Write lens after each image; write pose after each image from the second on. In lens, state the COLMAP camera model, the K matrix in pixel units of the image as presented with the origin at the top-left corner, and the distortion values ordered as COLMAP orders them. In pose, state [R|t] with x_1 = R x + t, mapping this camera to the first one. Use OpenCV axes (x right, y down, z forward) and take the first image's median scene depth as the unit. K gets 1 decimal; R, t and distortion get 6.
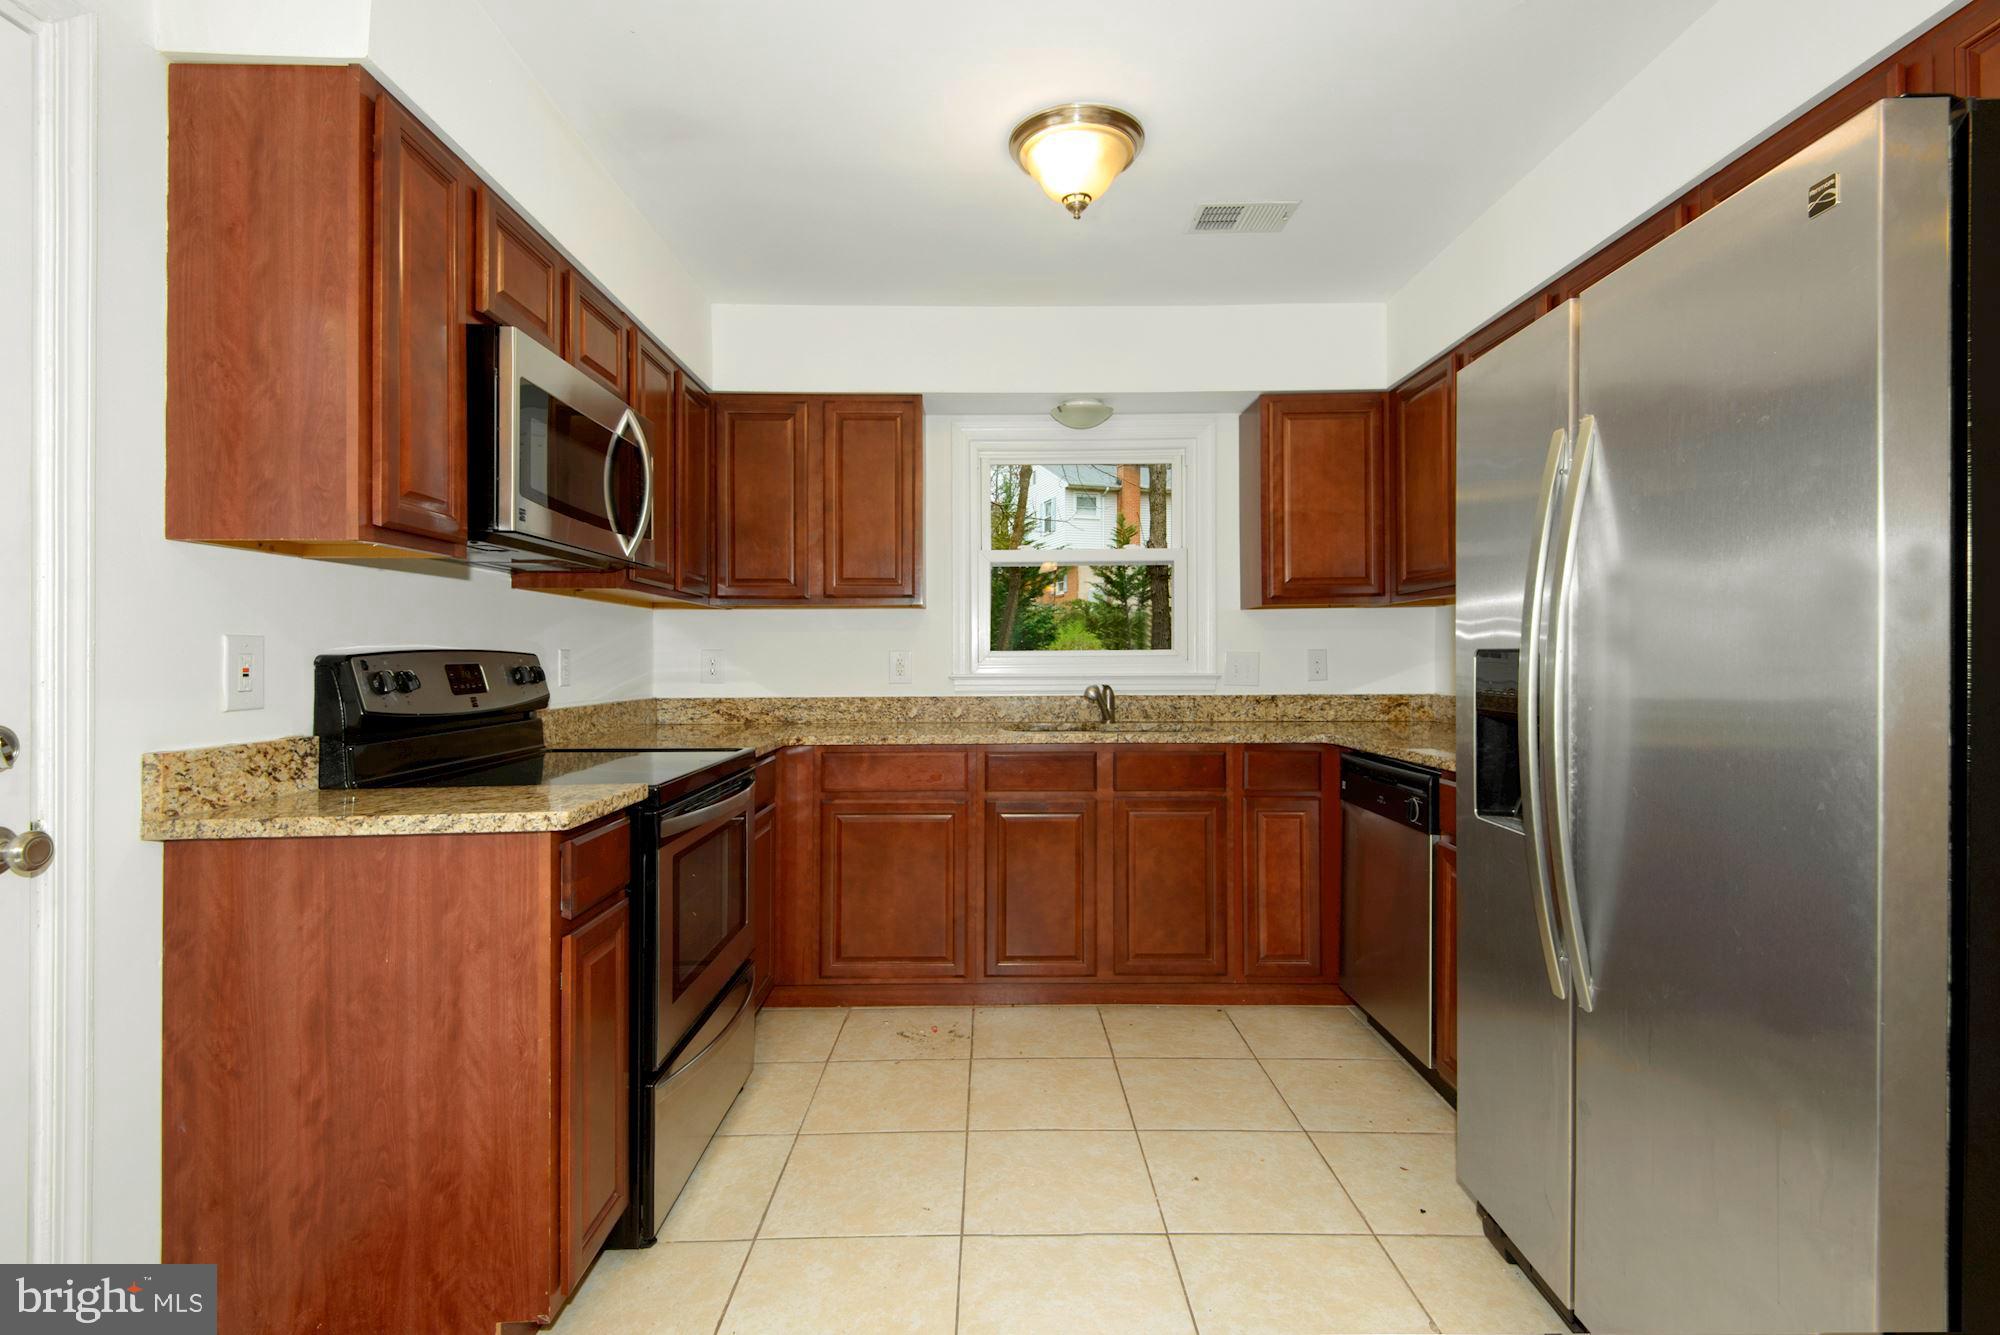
lens RADIAL K [[898.4, 0, 992.7], [0, 898.4, 662.0], [0, 0, 1]] dist [0.029511, -0.014714]
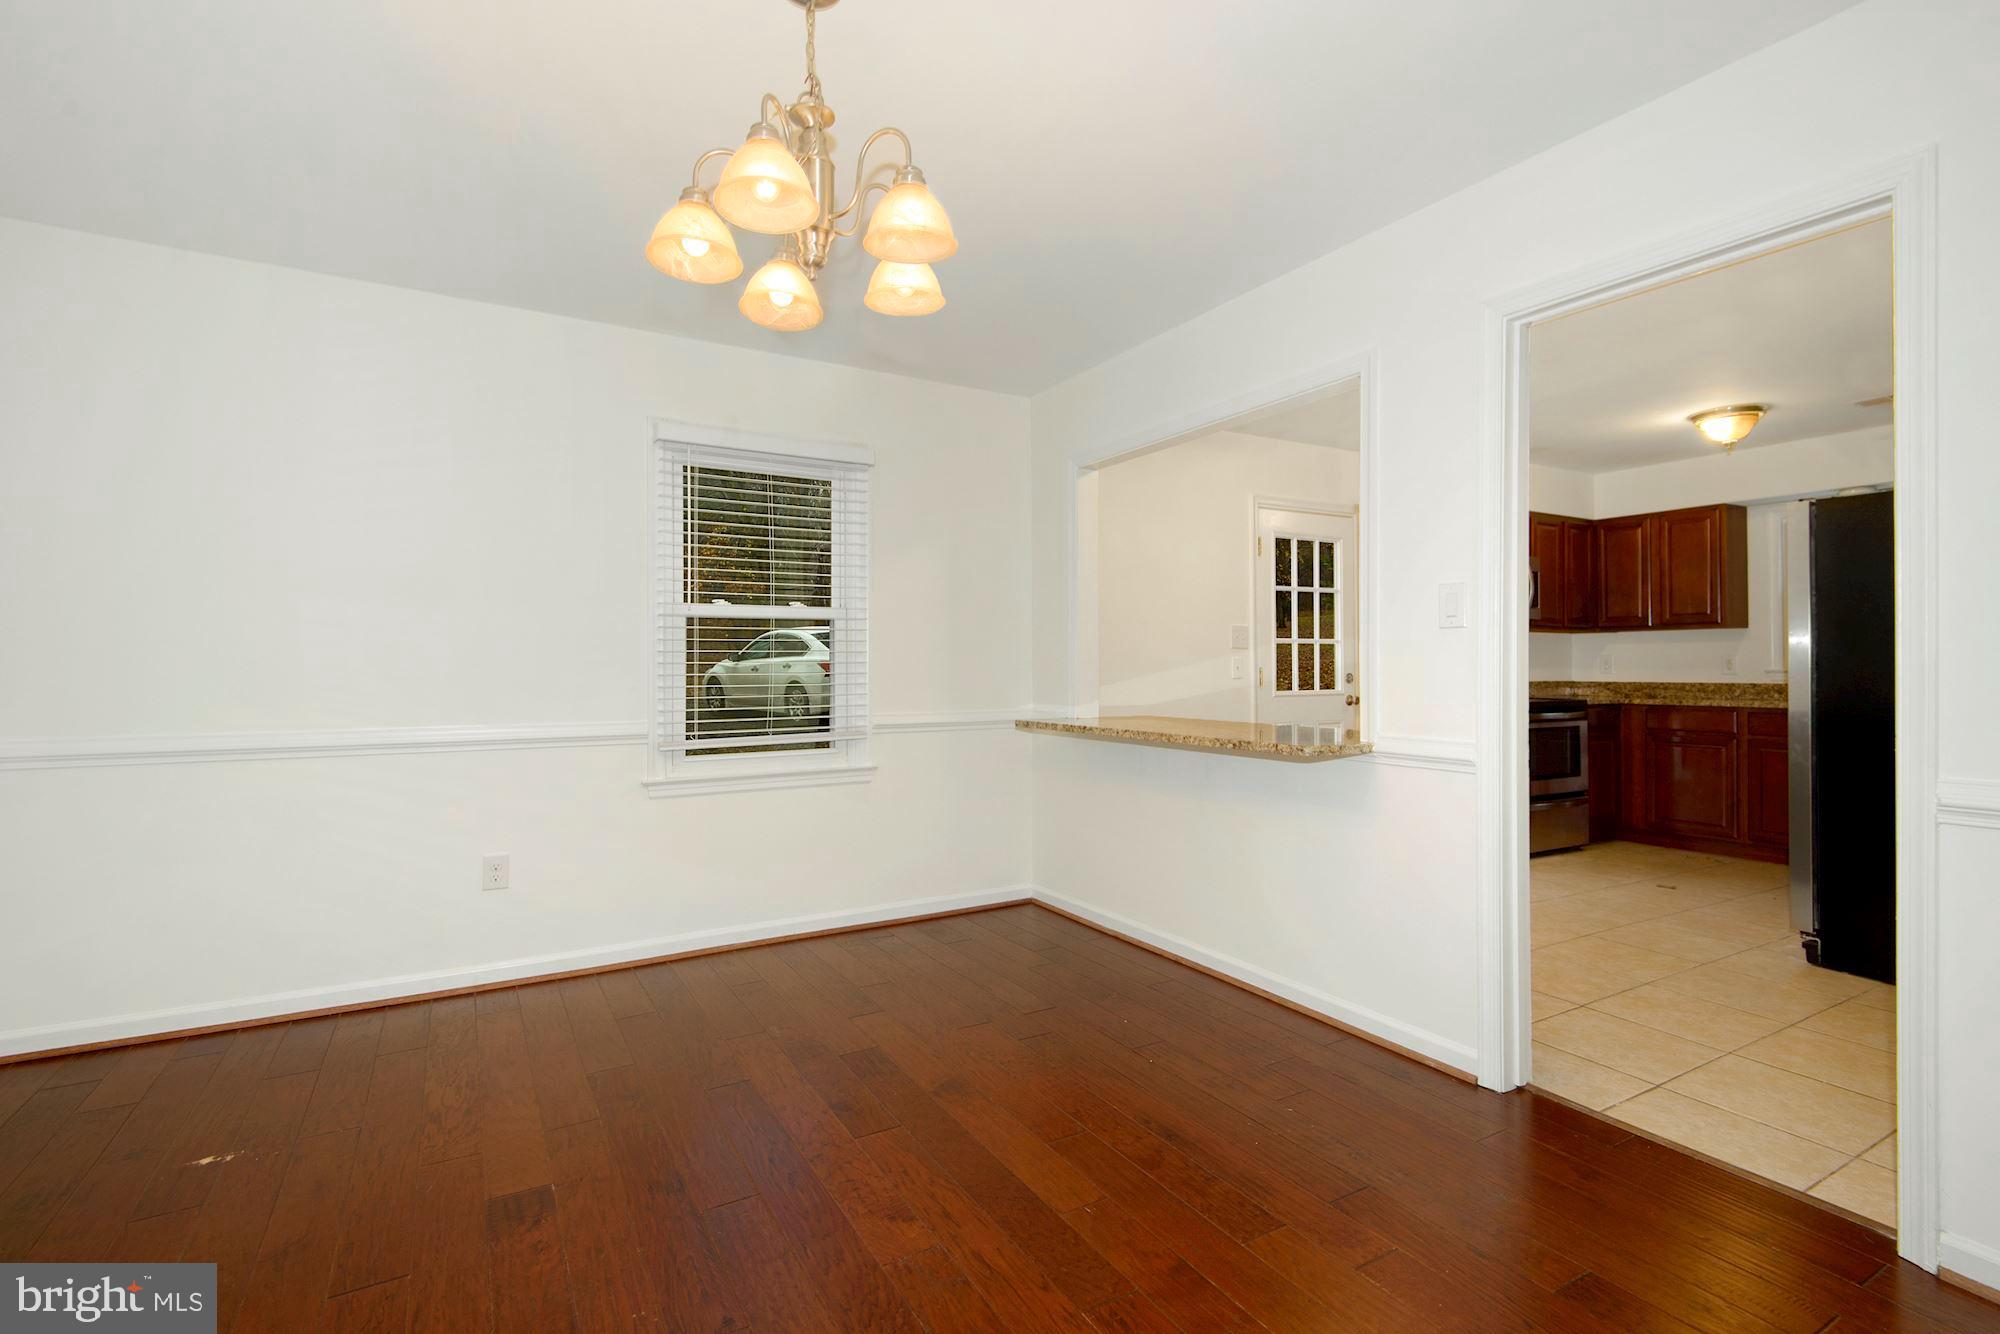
lens RADIAL K [[962.0, 0, 971.3], [0, 962.0, 656.5], [0, 0, 1]] dist [0.000161, -0.000074]
pose [[0.487815, -0.002265, -0.872944, 0.942286], [-0.004704, 0.999975, -0.005223, 0.007703], [0.872935, 0.006654, 0.487792, -1.312262]]
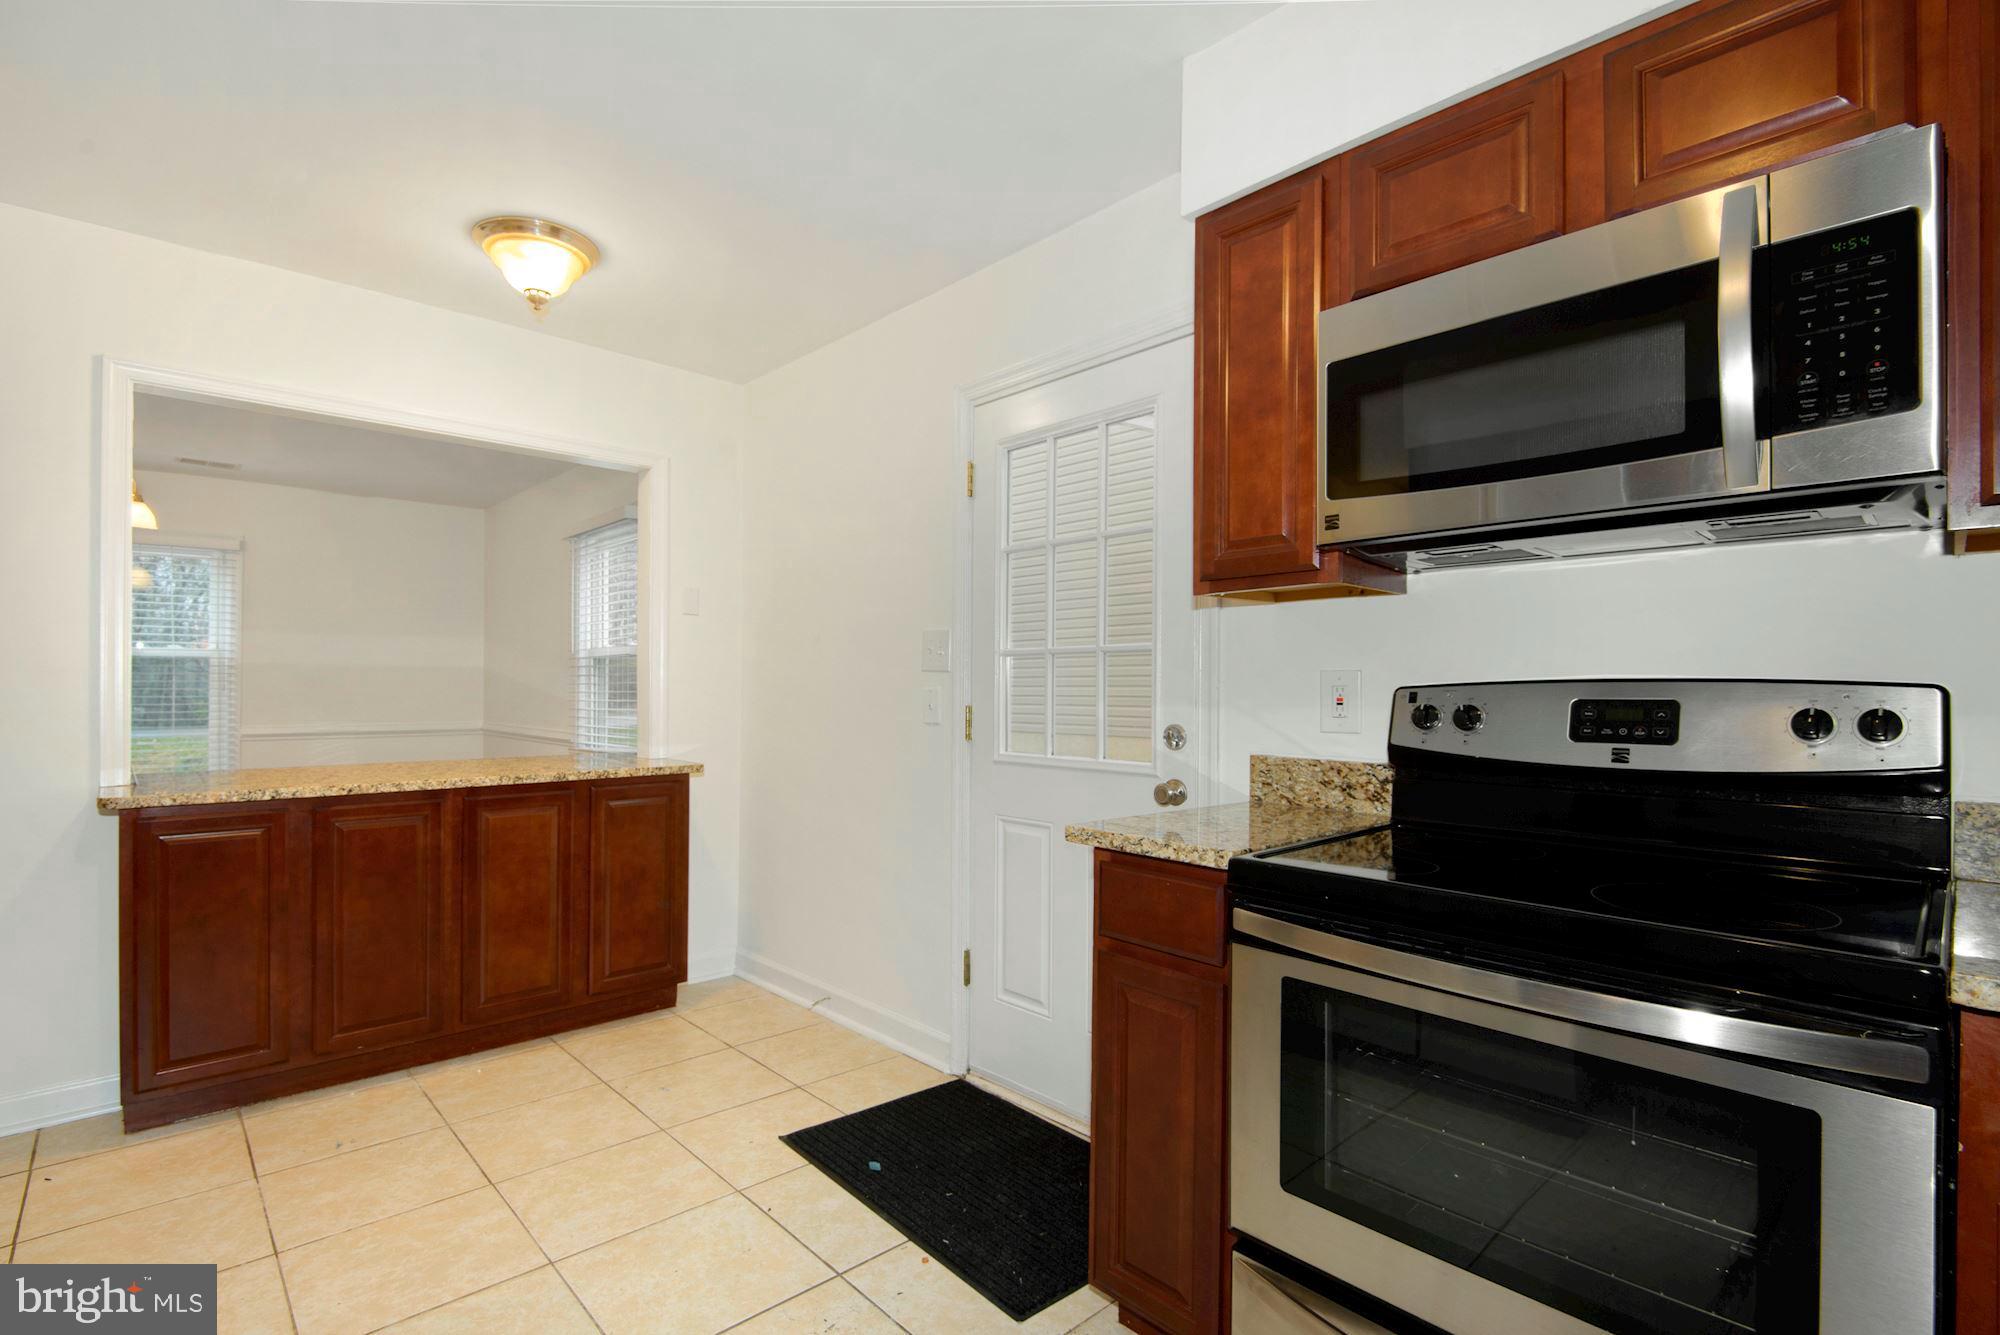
lens RADIAL K [[897.4, 0, 1000.0], [0, 897.4, 667.5], [0, 0, 1]] dist [-0.013622, -0.000636]
pose [[-0.745483, -0.016865, -0.666311, 0.169646], [-0.005602, 0.999803, -0.019038, -0.004750], [0.666501, -0.010459, -0.745431, 0.903515]]
